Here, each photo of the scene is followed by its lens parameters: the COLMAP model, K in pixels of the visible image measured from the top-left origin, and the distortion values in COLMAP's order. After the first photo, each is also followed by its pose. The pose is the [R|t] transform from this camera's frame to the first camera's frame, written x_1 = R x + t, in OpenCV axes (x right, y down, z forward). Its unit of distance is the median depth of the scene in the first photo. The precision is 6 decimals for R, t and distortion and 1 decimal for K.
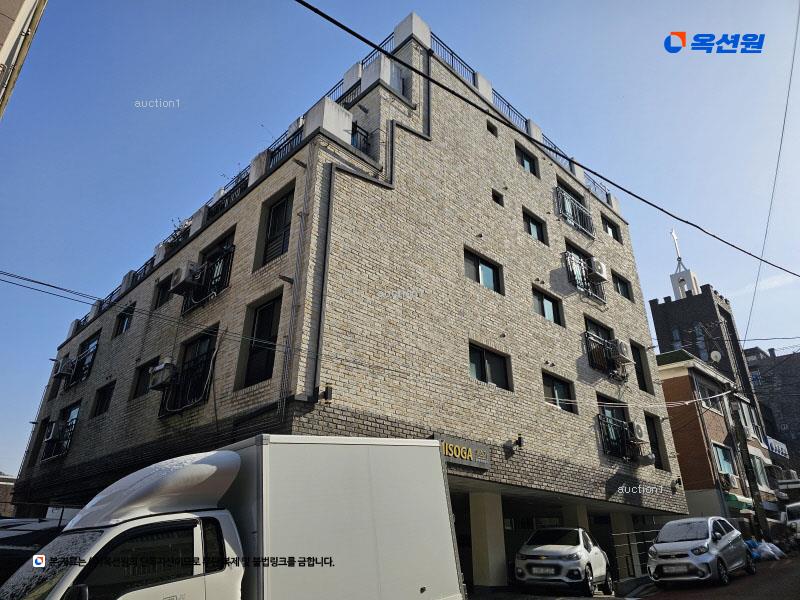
lens RADIAL K [[527.1, 0, 380.1], [0, 527.1, 296.3], [0, 0, 1]] dist [0.086210, -0.074866]
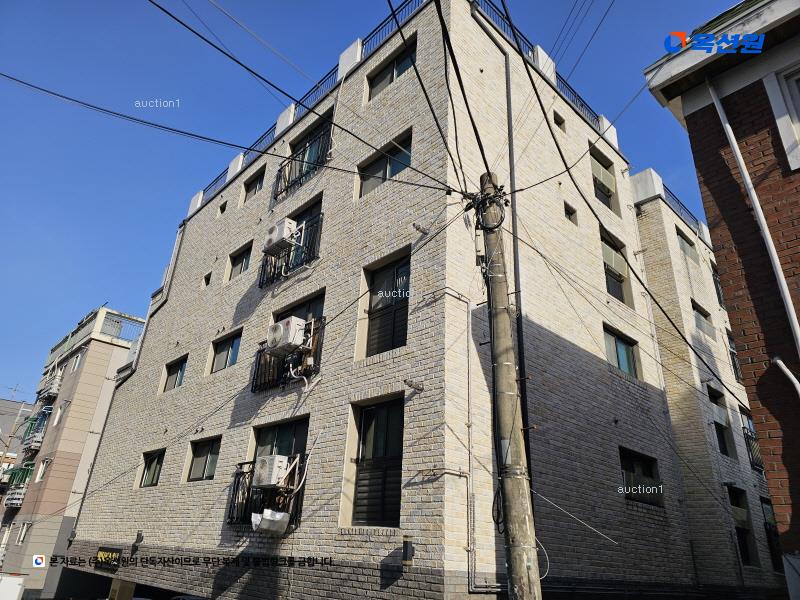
lens RADIAL K [[527.1, 0, 380.1], [0, 527.1, 296.3], [0, 0, 1]] dist [0.086210, -0.074866]
pose [[-0.008000, -0.455481, -0.890210, 1.345004], [0.374664, 0.824024, -0.424984, 0.483230], [0.927126, -0.336930, 0.164060, 1.353921]]
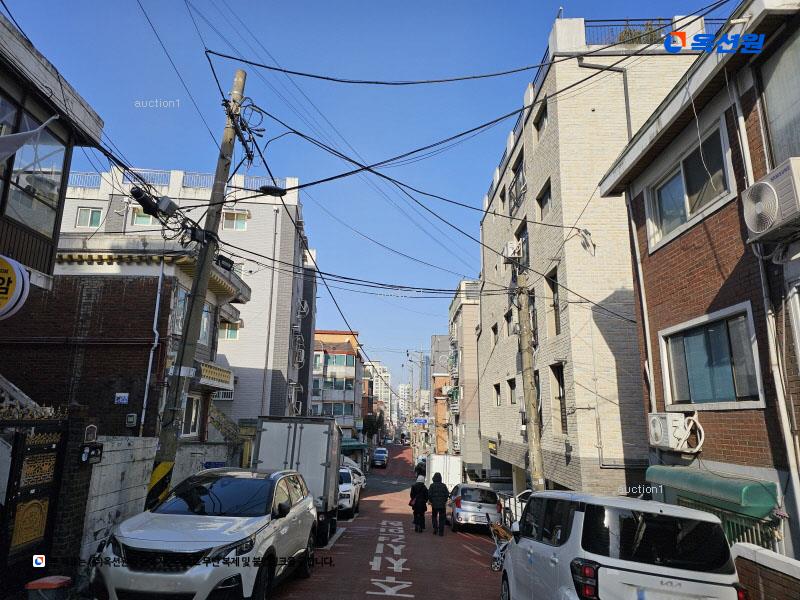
lens RADIAL K [[527.1, 0, 380.1], [0, 527.1, 296.3], [0, 0, 1]] dist [0.086210, -0.074866]
pose [[-0.702245, -0.198089, -0.683822, 1.750961], [0.270570, 0.814182, -0.513711, 0.663770], [0.658516, -0.545773, -0.518159, 1.820186]]
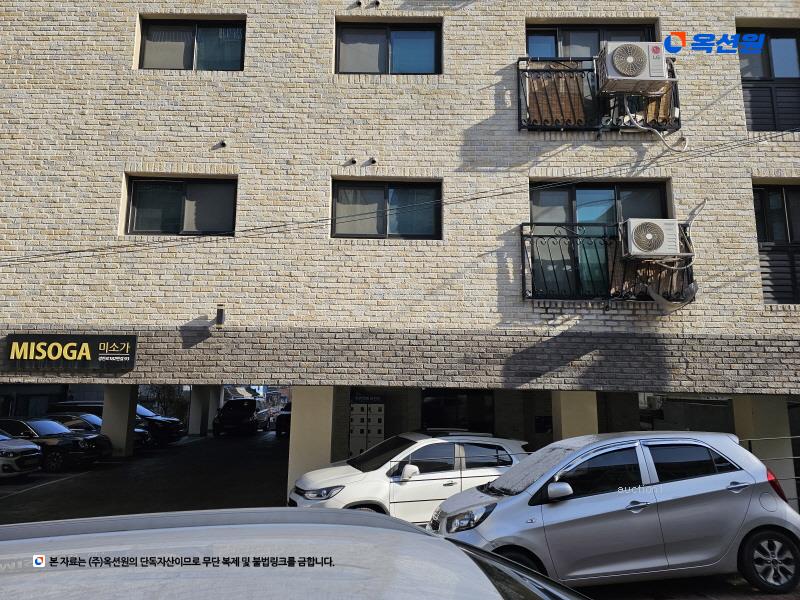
lens RADIAL K [[527.1, 0, 380.1], [0, 527.1, 296.3], [0, 0, 1]] dist [0.086210, -0.074866]
pose [[0.728054, -0.126531, -0.673741, 0.764452], [0.297836, 0.943597, 0.144634, 0.206954], [0.617439, -0.305966, 0.724675, 0.646662]]
